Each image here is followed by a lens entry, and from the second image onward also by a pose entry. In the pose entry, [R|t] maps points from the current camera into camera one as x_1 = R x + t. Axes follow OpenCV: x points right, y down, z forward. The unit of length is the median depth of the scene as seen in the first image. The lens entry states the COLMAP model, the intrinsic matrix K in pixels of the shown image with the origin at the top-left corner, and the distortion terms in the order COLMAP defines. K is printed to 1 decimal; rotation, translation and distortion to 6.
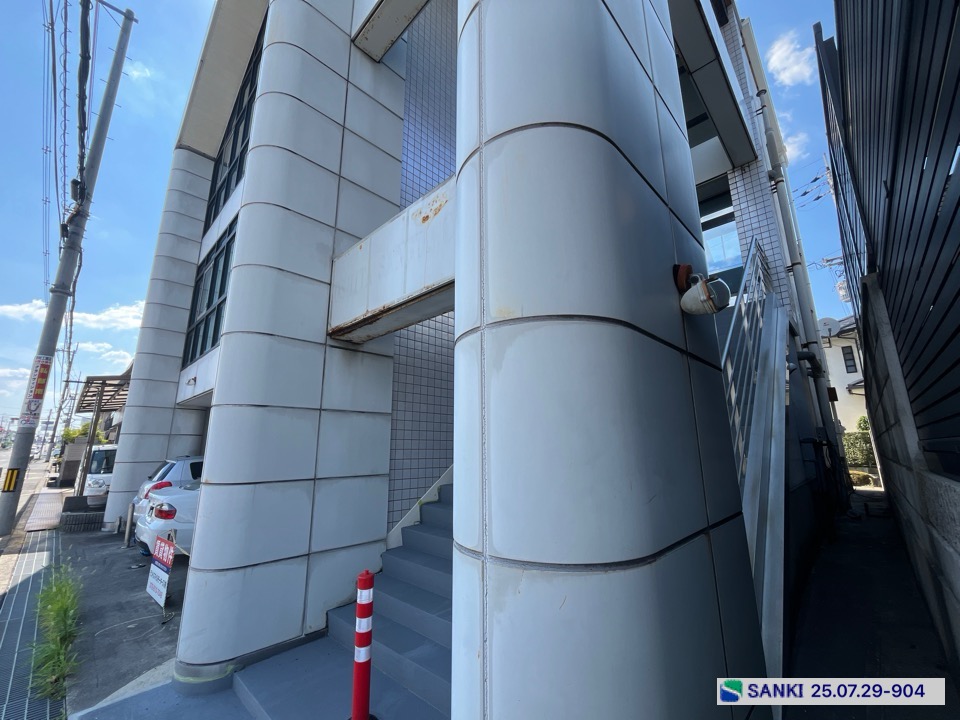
lens RADIAL K [[391.6, 0, 476.1], [0, 391.6, 359.9], [0, 0, 1]] dist [-0.003968, 0.000869]
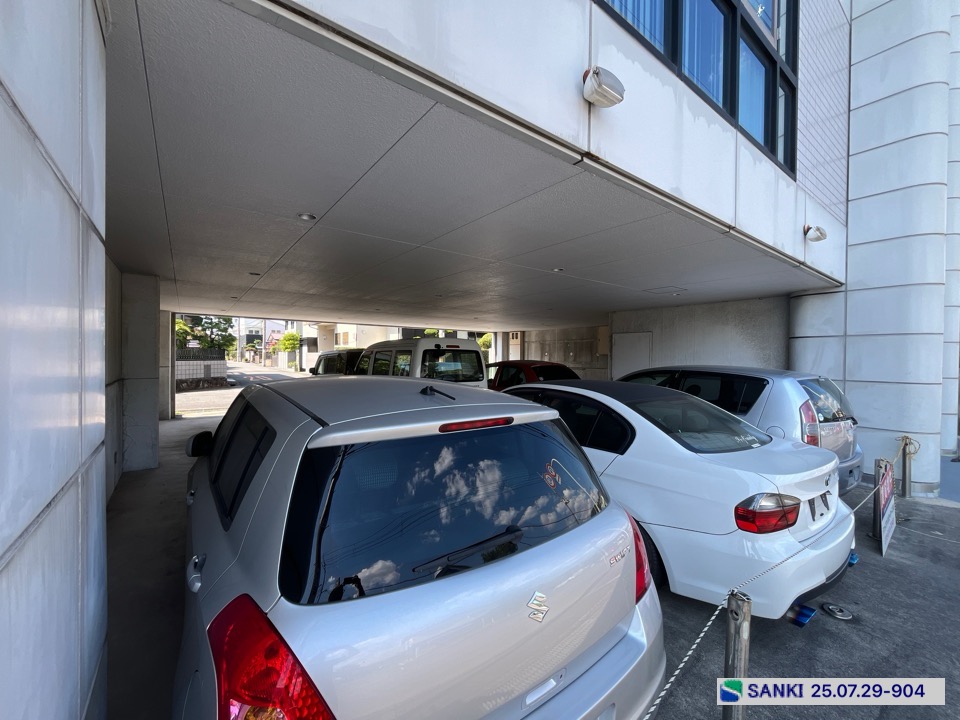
lens RADIAL K [[391.6, 0, 476.8], [0, 391.6, 361.6], [0, 0, 1]] dist [-0.003968, 0.000869]
pose [[0.154907, -0.005194, 0.987915, -1.819759], [-0.229309, 0.972487, 0.041069, 0.426079], [-0.960948, -0.232900, 0.149454, 1.852642]]
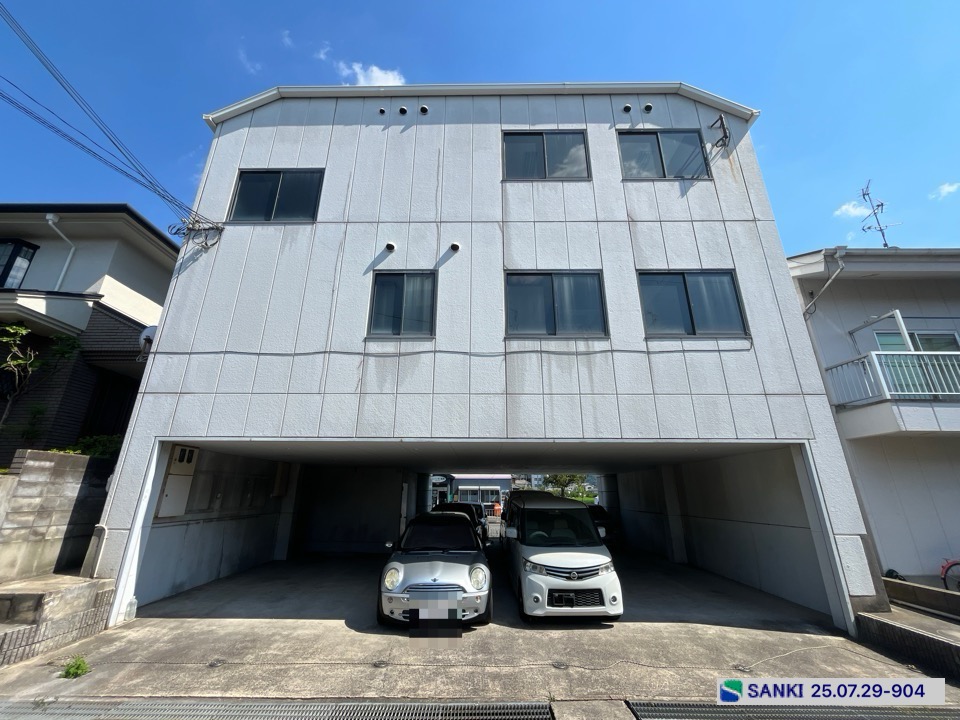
lens RADIAL K [[391.6, 0, 479.1], [0, 391.6, 360.8], [0, 0, 1]] dist [-0.003968, 0.000869]
pose [[-0.724264, -0.221101, -0.653113, 1.884608], [0.148592, 0.874892, -0.460961, 0.849589], [0.673322, -0.430905, -0.600799, 4.049156]]
